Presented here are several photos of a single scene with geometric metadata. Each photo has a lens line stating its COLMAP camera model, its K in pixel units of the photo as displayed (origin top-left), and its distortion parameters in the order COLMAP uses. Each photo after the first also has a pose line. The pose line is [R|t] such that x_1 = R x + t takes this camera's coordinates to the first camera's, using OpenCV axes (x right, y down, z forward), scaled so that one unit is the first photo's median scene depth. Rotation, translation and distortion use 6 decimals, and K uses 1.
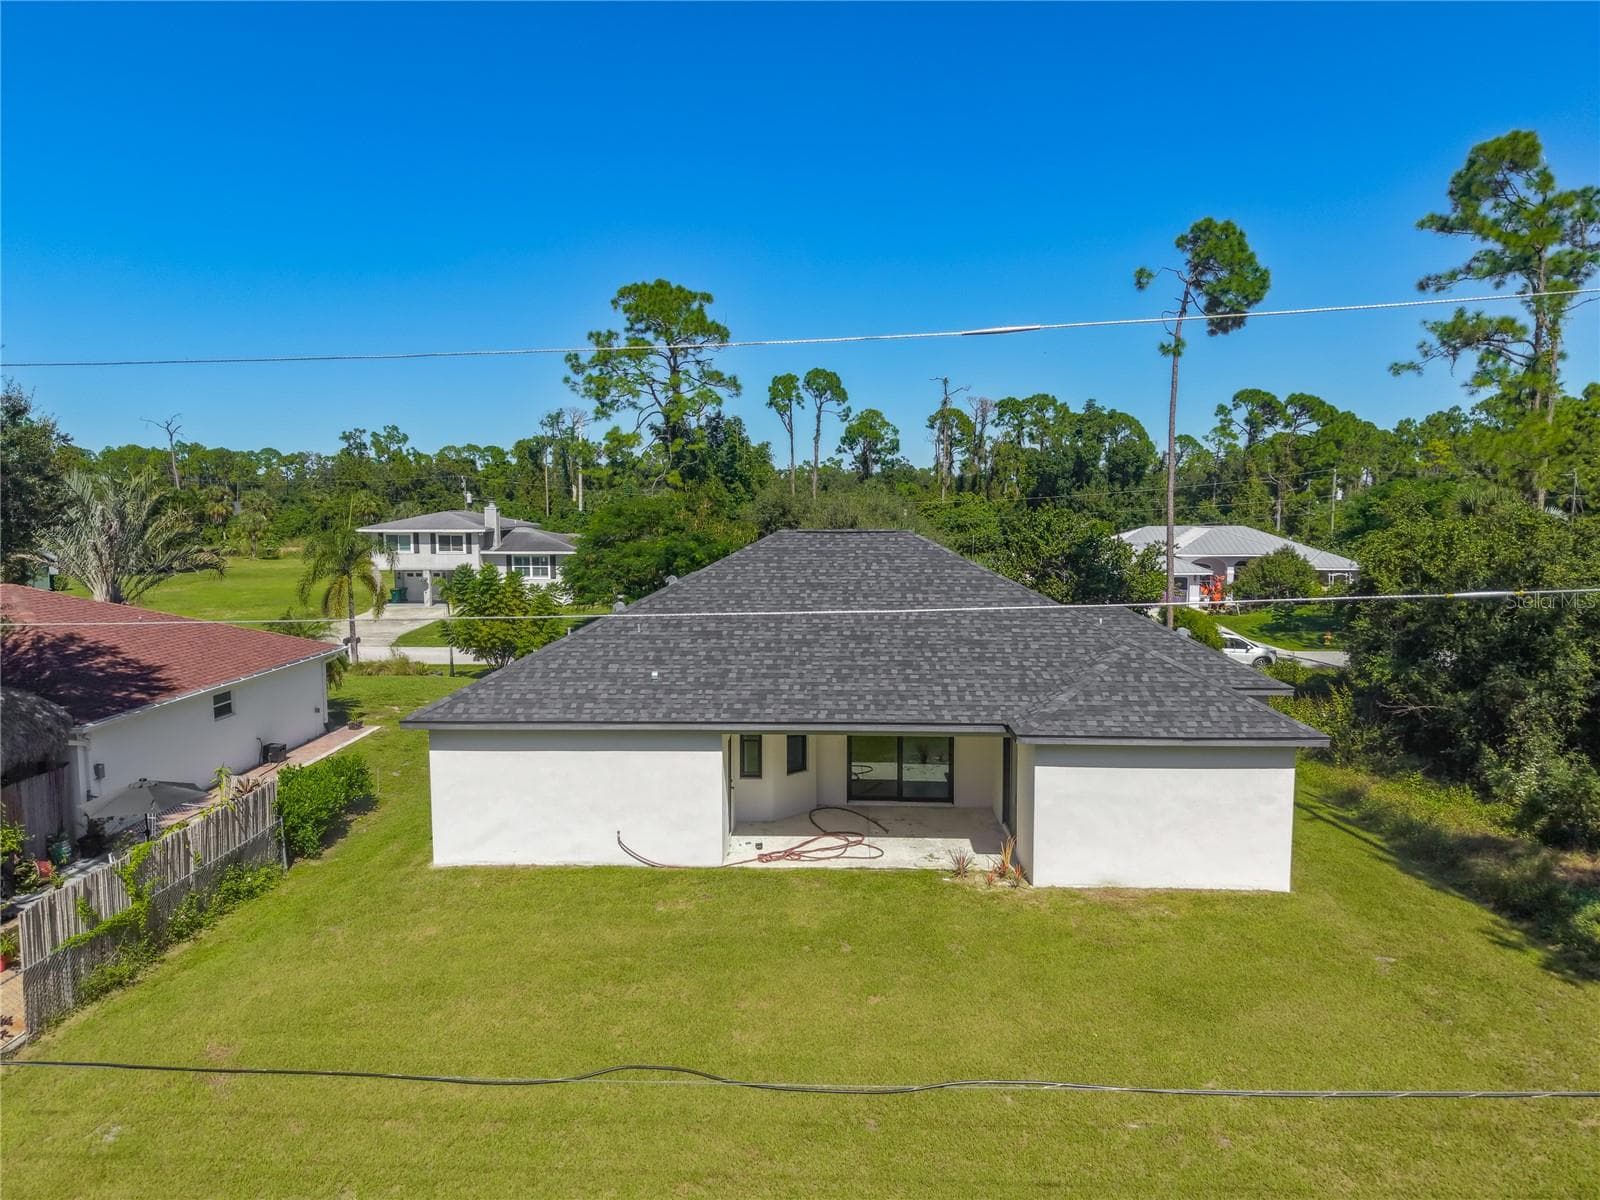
lens RADIAL K [[1101.1, 0, 806.6], [0, 1101.1, 593.5], [0, 0, 1]] dist [0.017835, -0.008362]
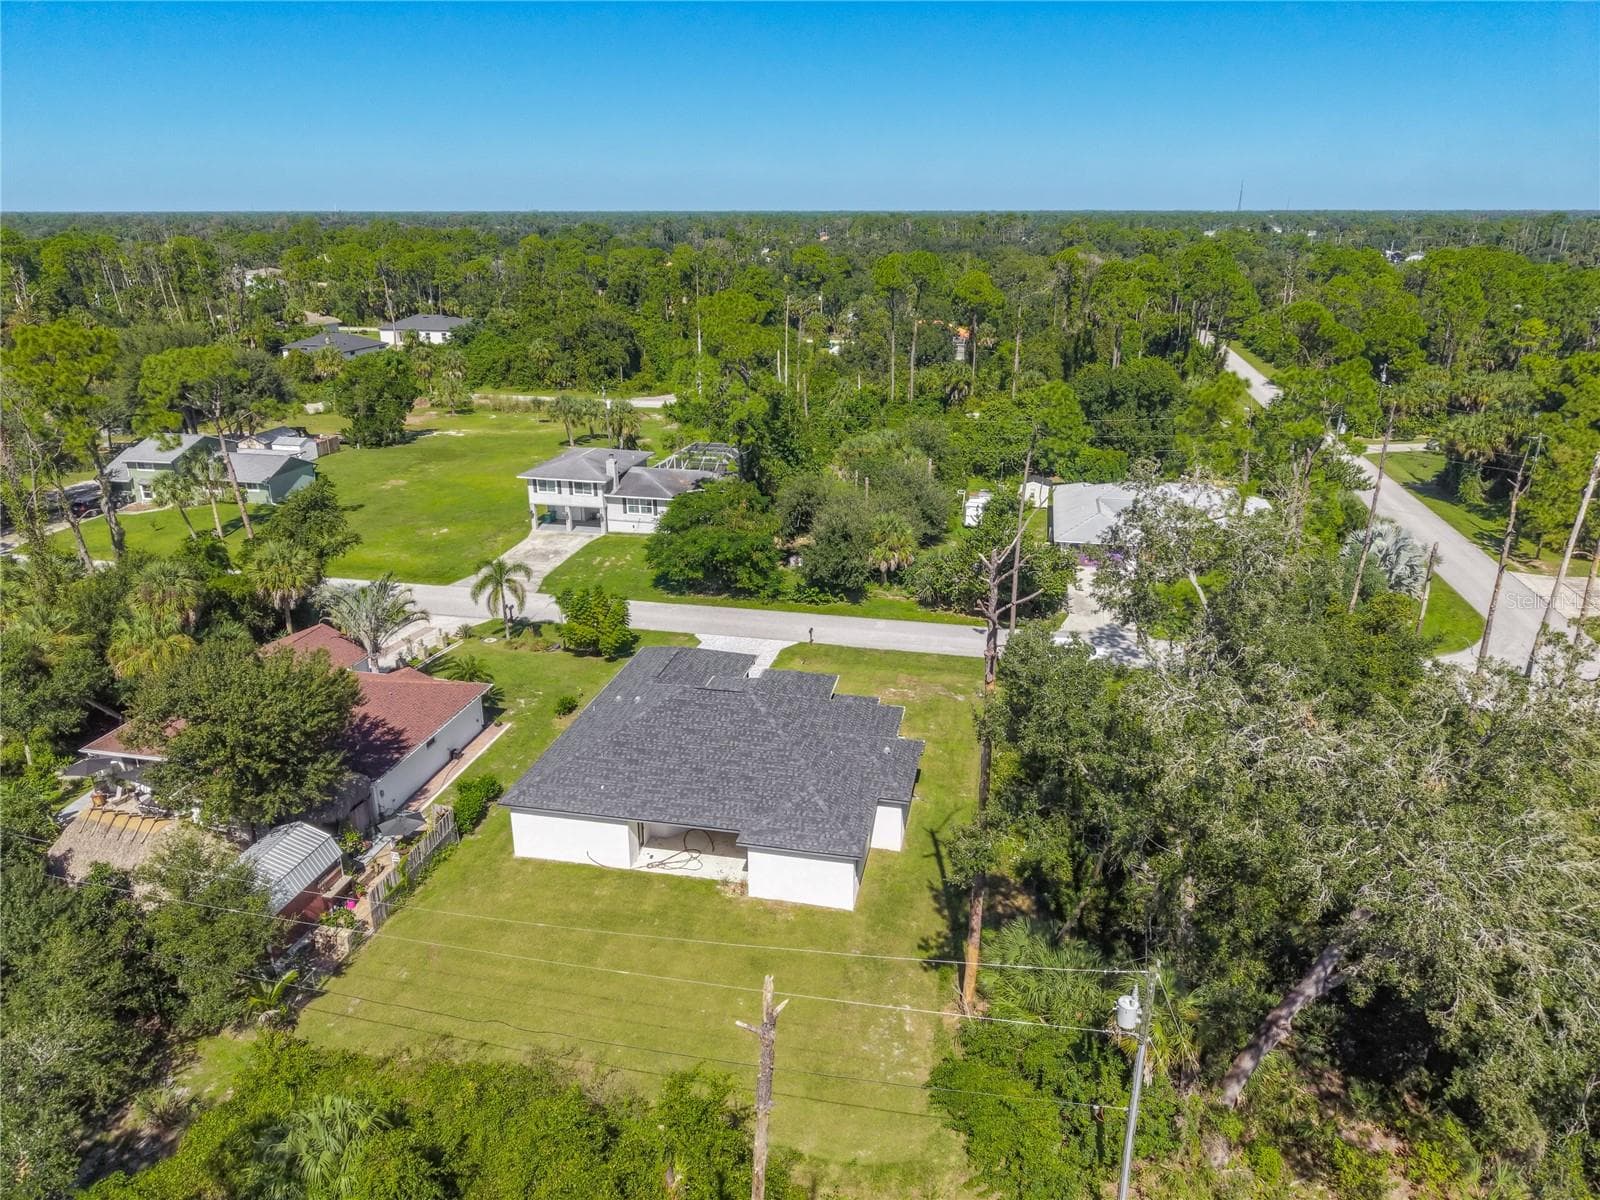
lens RADIAL K [[1101.1, 0, 805.2], [0, 1101.1, 546.6], [0, 0, 1]] dist [0.017835, -0.008362]
pose [[0.986208, 0.050773, -0.157532, 0.458401], [-0.020758, 0.982212, 0.186622, -0.639684], [0.164205, -0.180778, 0.969719, -0.802893]]
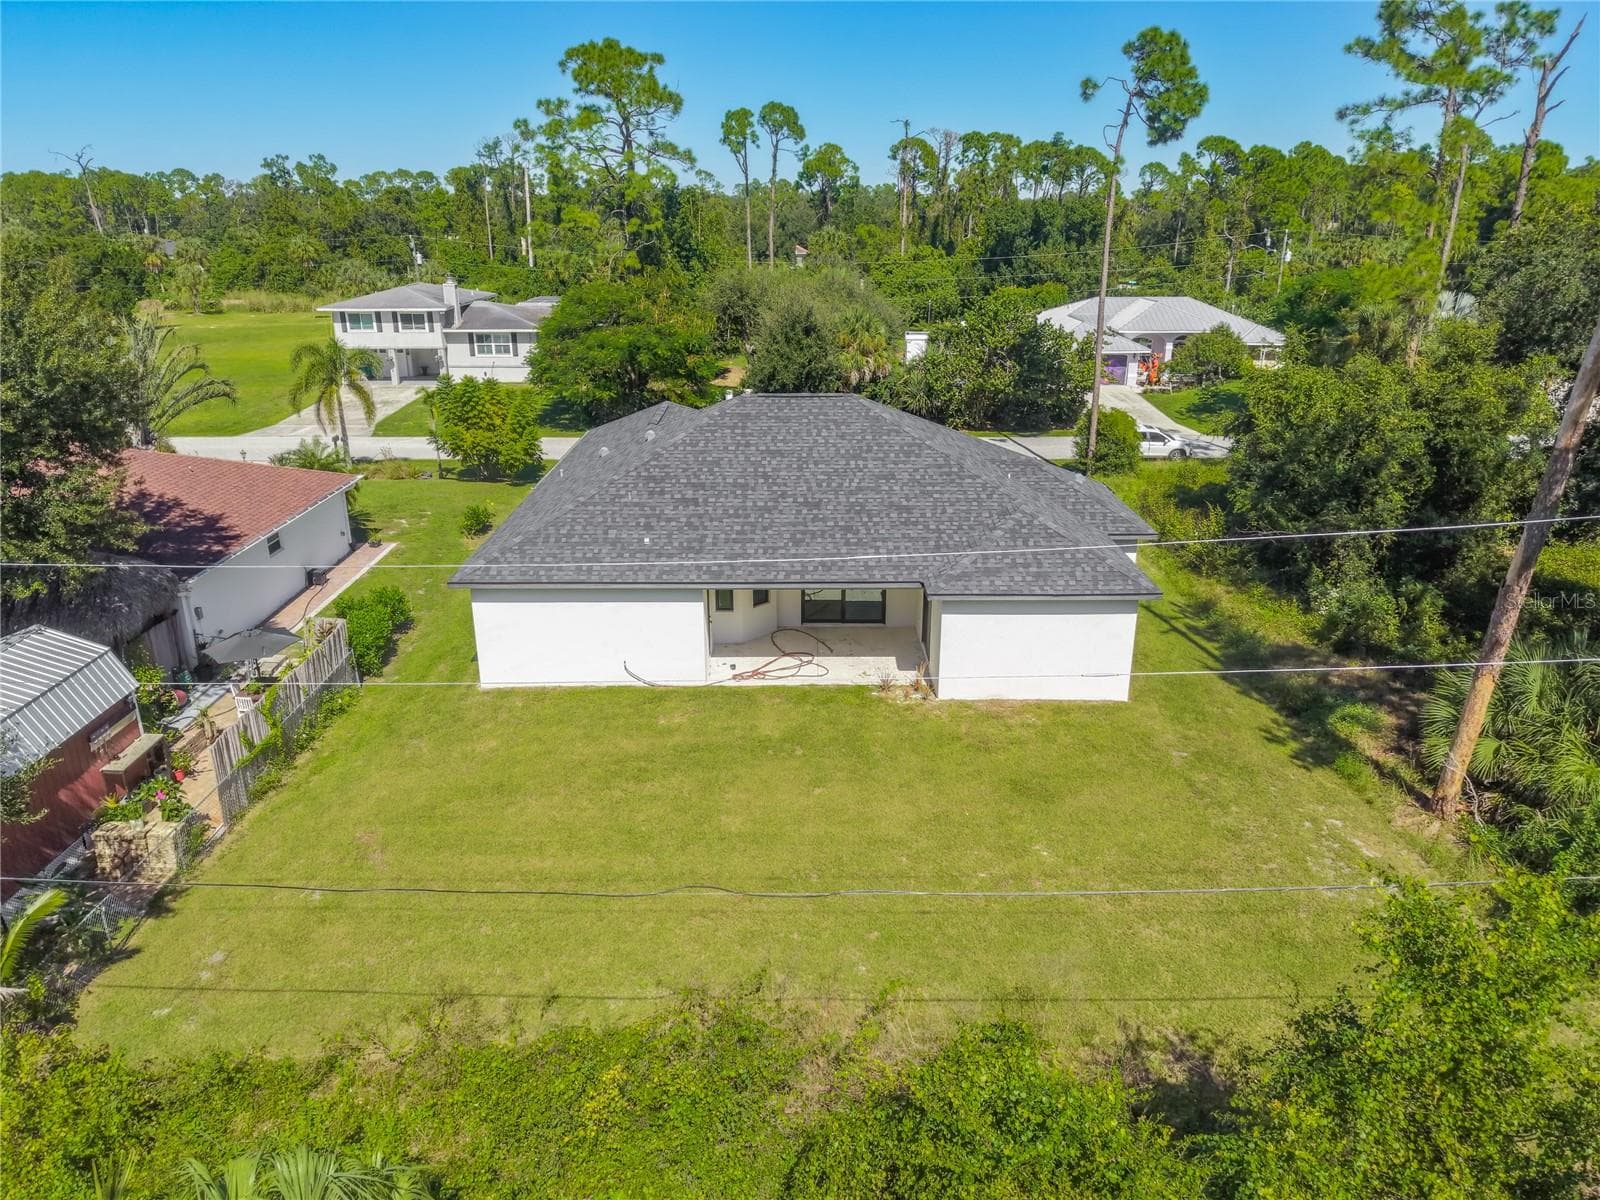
lens RADIAL K [[1101.1, 0, 809.6], [0, 1101.1, 616.4], [0, 0, 1]] dist [0.017835, -0.008362]
pose [[0.999199, -0.012799, 0.037903, -0.000800], [0.002572, 0.966031, 0.258414, -0.123547], [-0.039923, -0.258110, 0.965290, -0.179349]]
